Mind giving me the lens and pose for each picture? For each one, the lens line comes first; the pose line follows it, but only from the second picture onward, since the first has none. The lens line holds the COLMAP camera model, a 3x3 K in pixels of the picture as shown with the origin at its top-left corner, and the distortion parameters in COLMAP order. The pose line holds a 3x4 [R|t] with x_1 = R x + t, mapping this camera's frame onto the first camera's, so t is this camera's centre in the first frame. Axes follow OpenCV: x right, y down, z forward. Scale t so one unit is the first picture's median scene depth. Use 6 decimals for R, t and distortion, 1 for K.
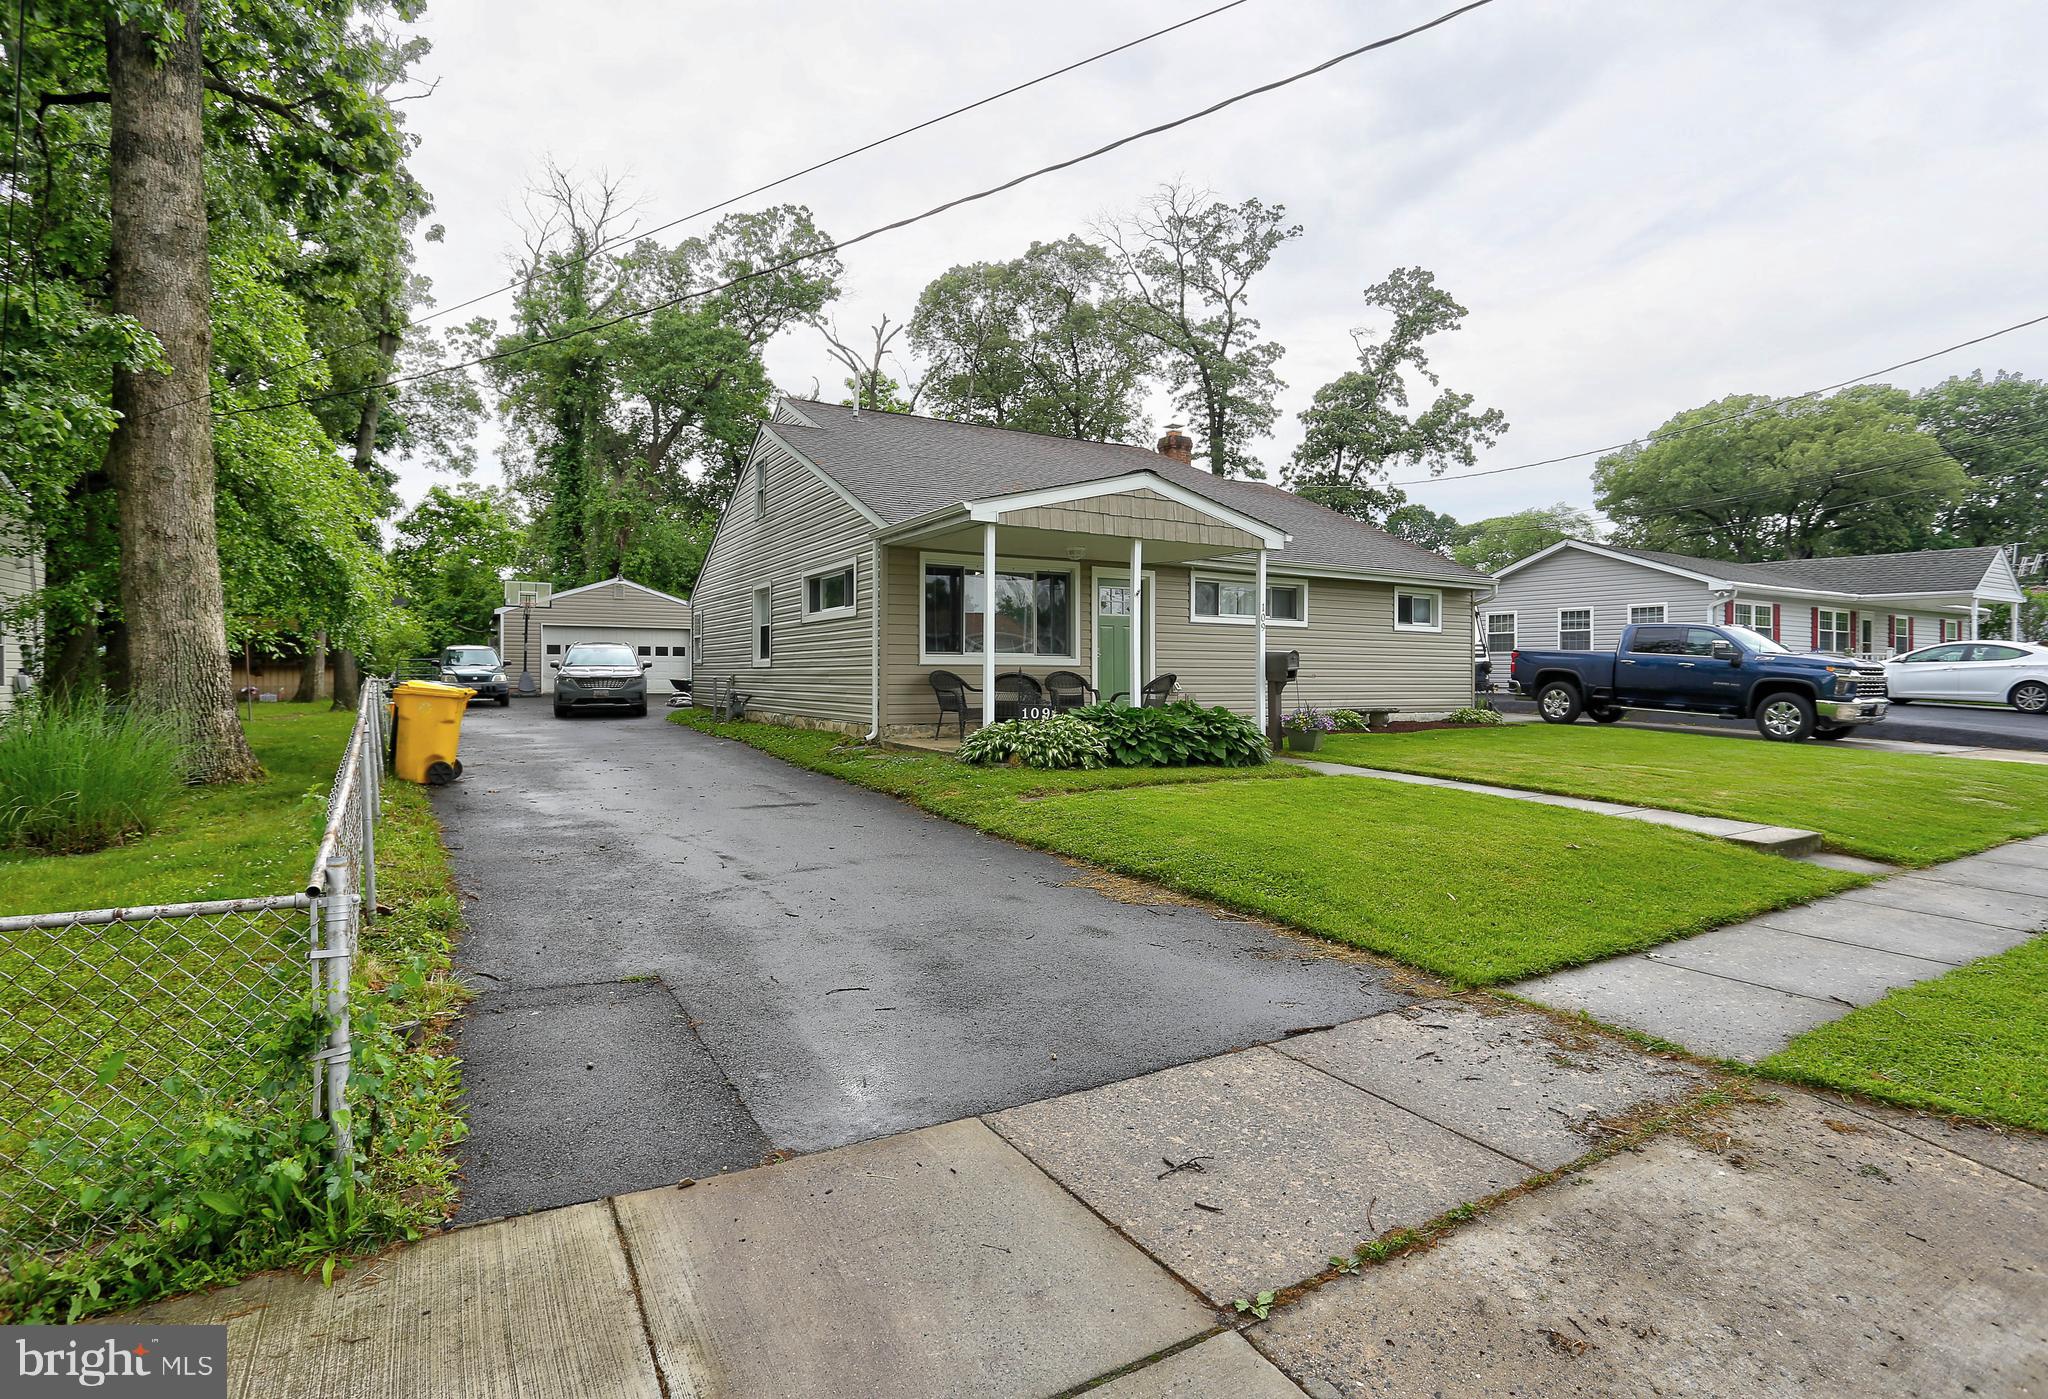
lens RADIAL K [[1050.5, 0, 1029.4], [0, 1050.5, 685.3], [0, 0, 1]] dist [-0.071445, 0.031775]
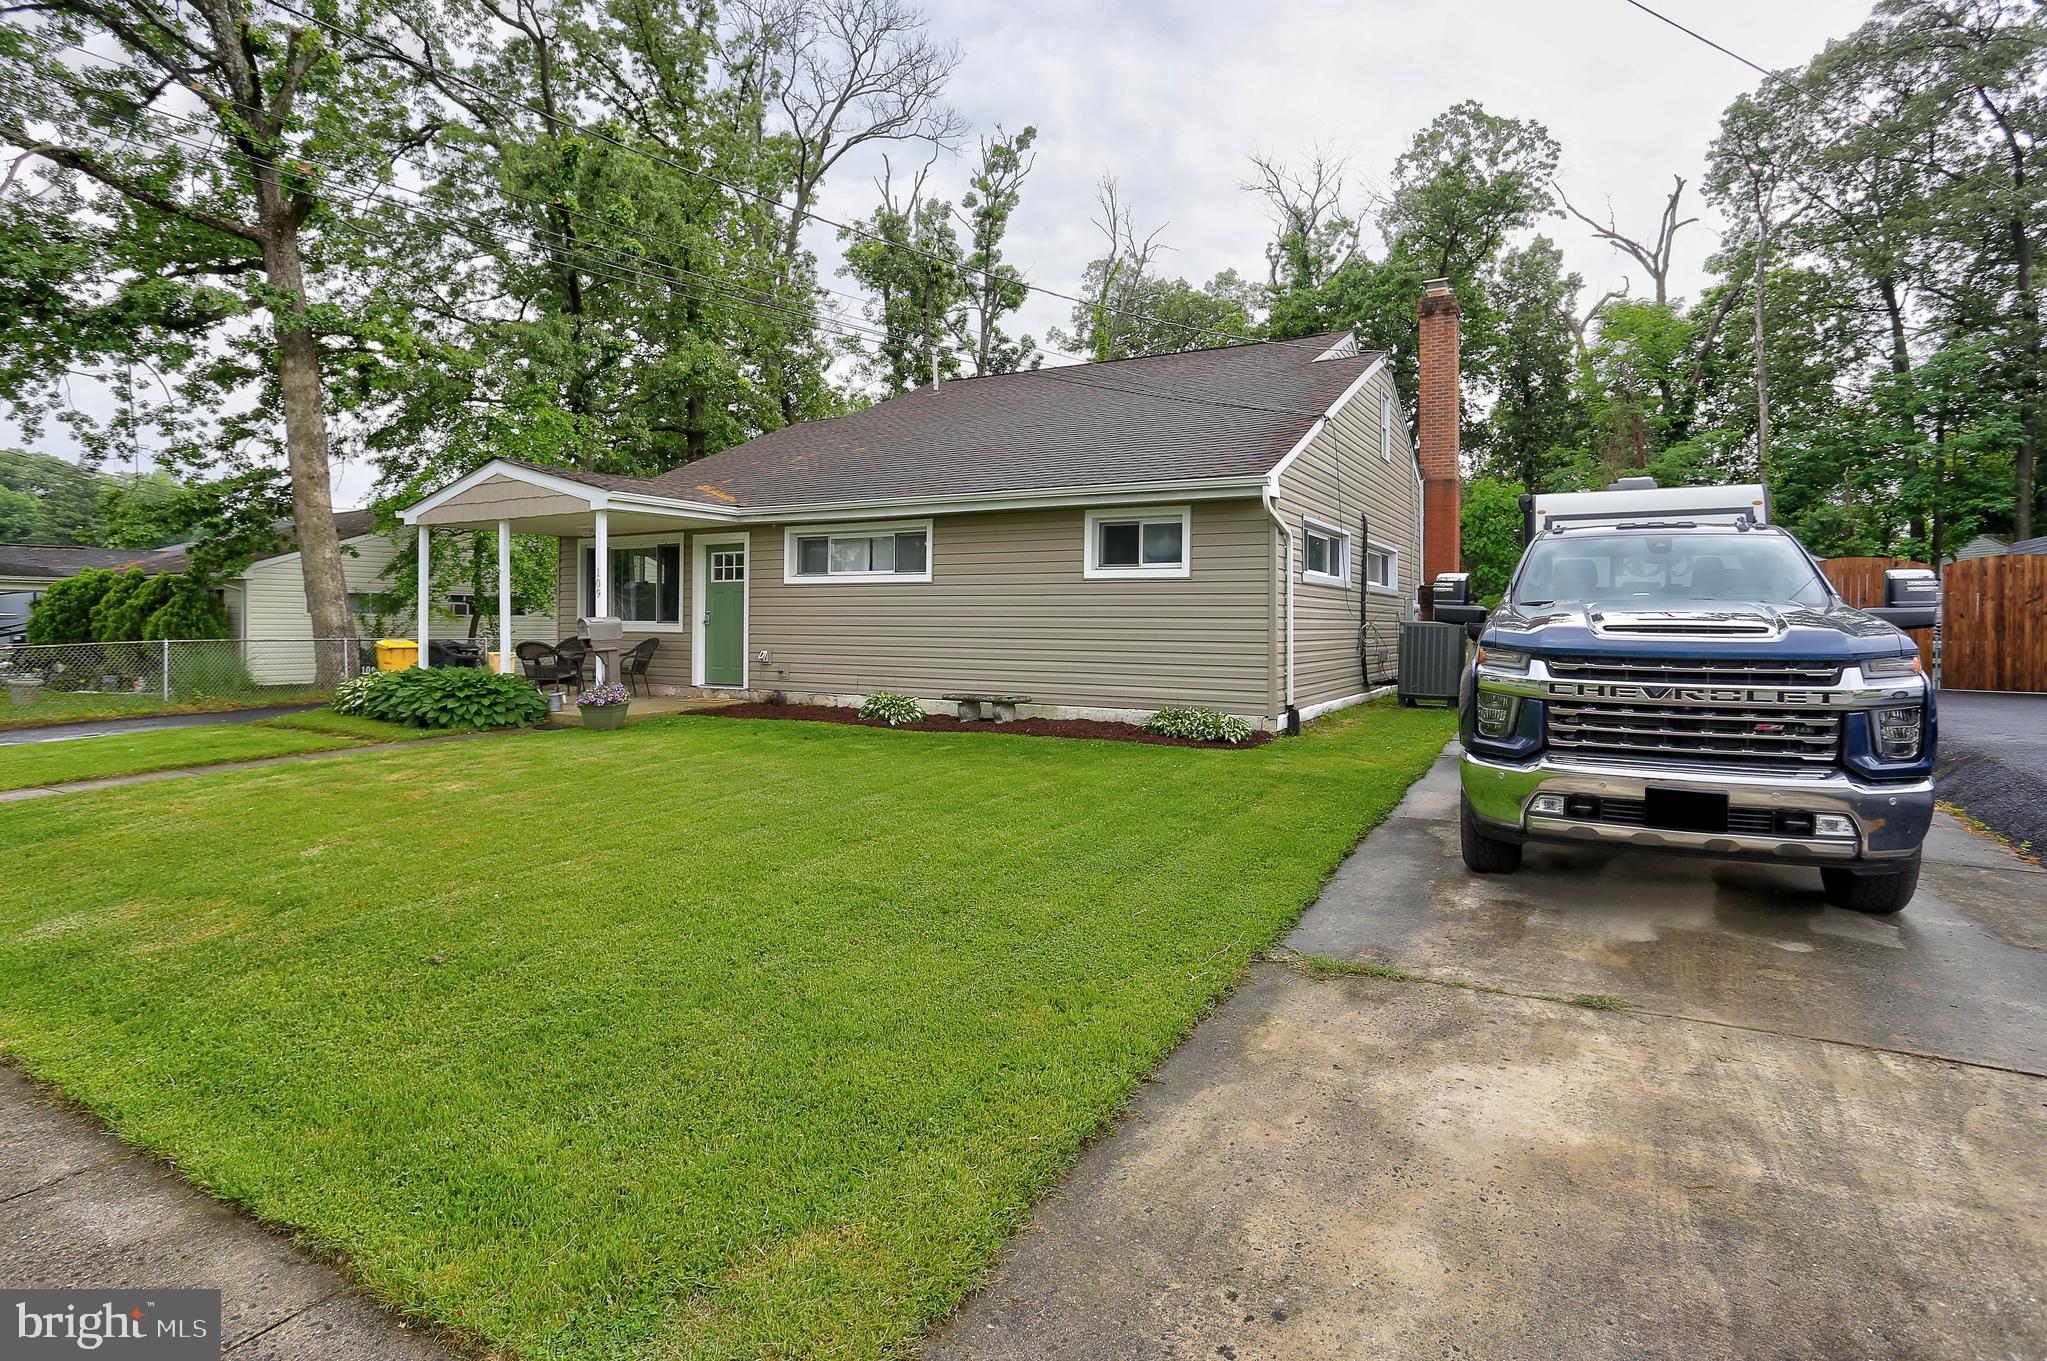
lens RADIAL K [[1005.1, 0, 1025.0], [0, 1005.1, 655.9], [0, 0, 1]] dist [-0.069689, 0.031703]
pose [[0.522403, 0.028447, -0.852224, 0.322870], [-0.009216, 0.999573, 0.027716, -0.007940], [0.852649, -0.006625, 0.522442, 0.236555]]
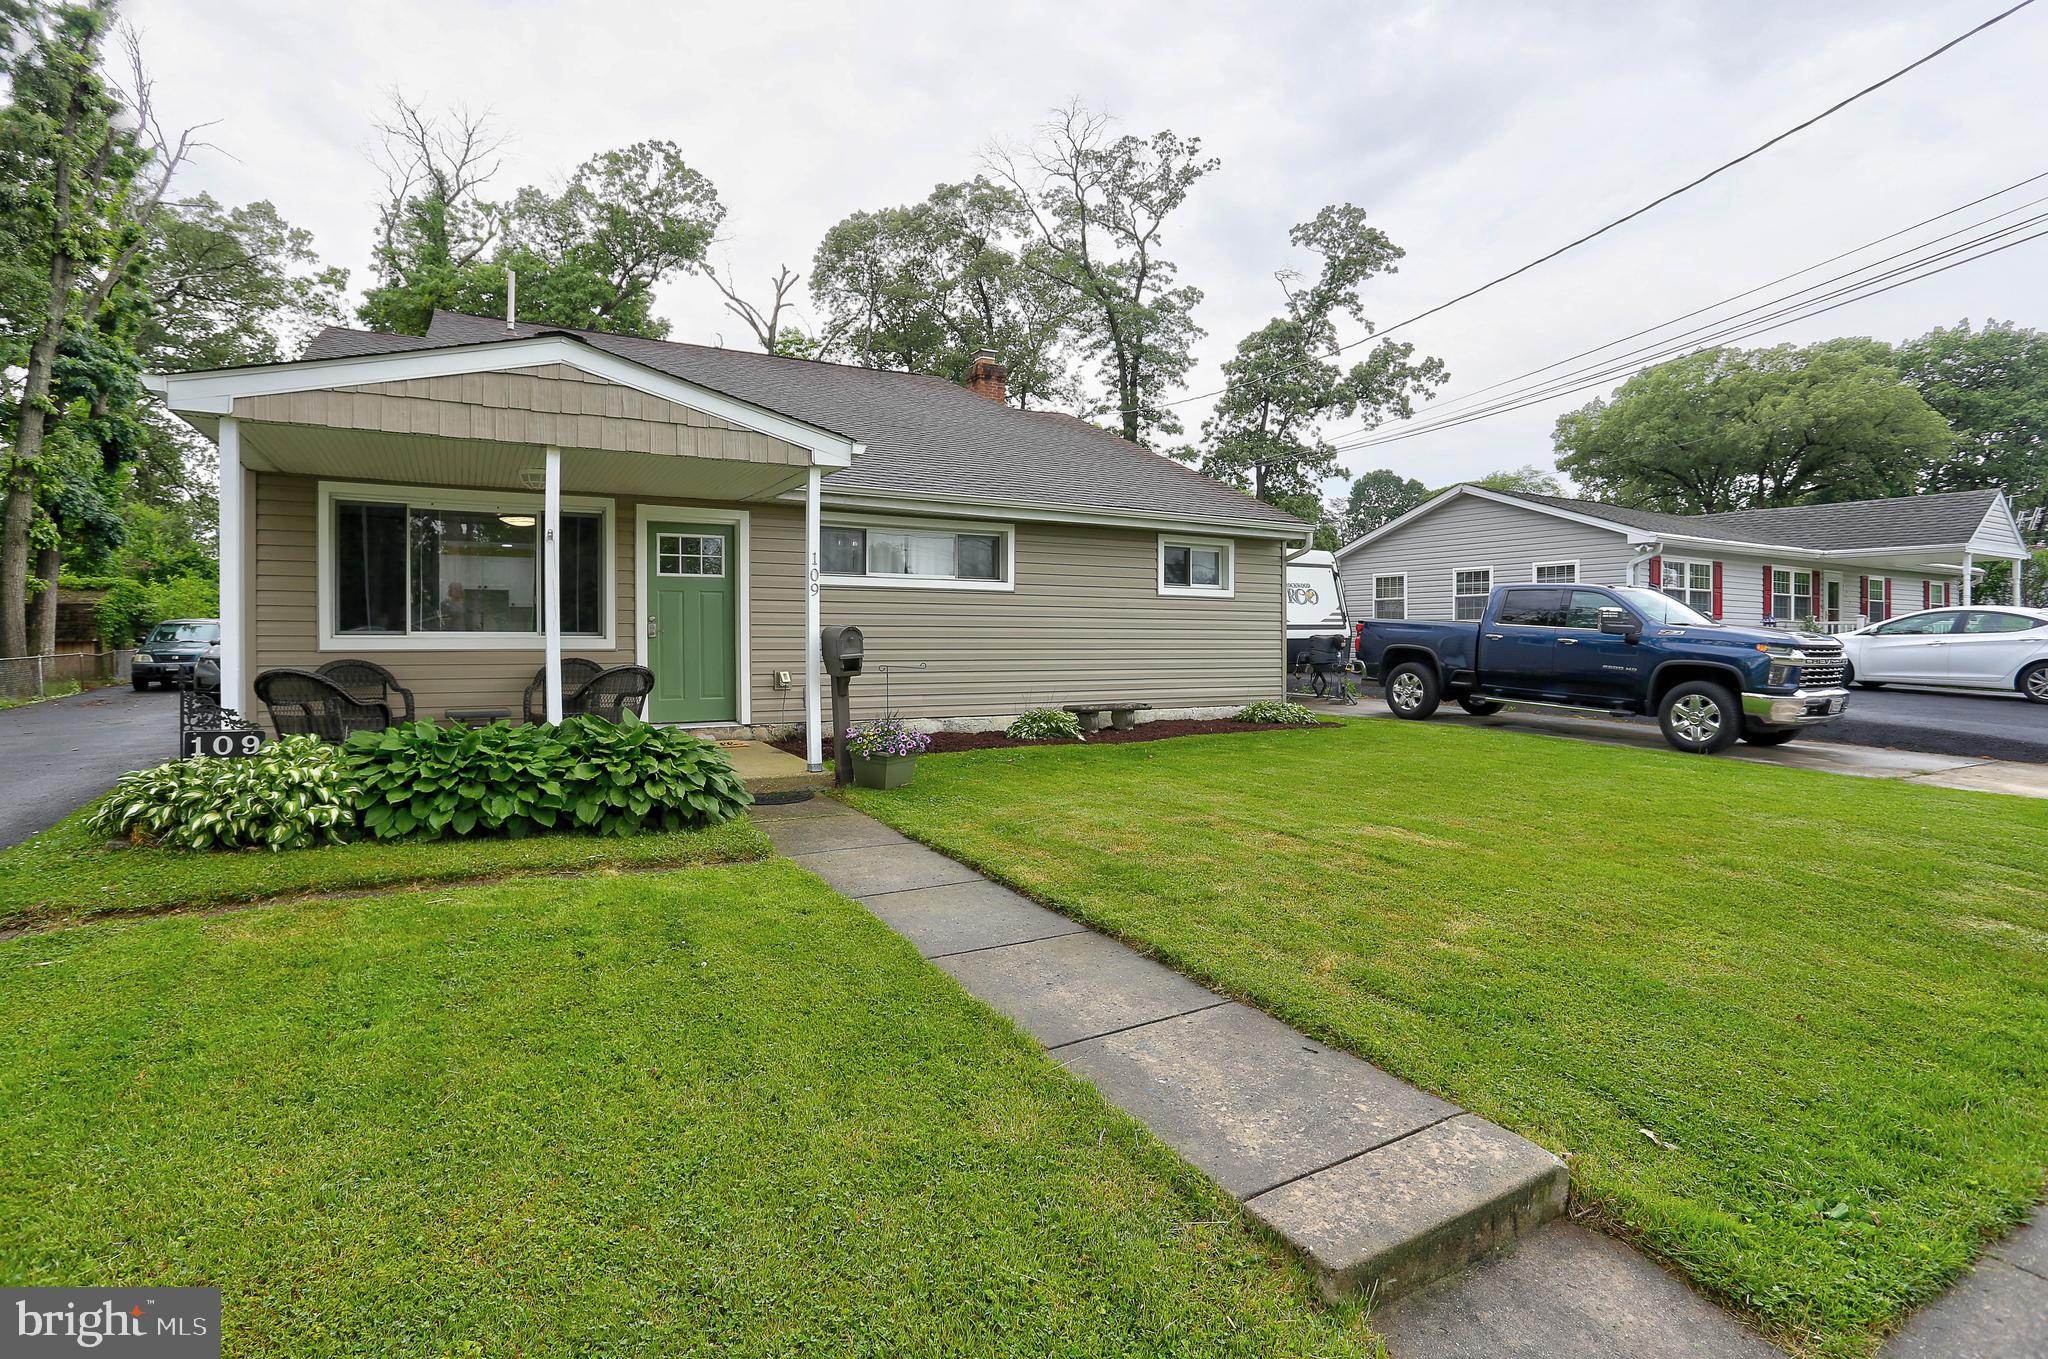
lens RADIAL K [[1005.6, 0, 1025.5], [0, 1005.6, 654.9], [0, 0, 1]] dist [-0.069689, 0.031703]
pose [[0.999890, -0.002873, -0.014559, 0.099224], [0.002918, 0.999991, 0.003114, -0.004972], [0.014550, -0.003156, 0.999889, 0.110005]]
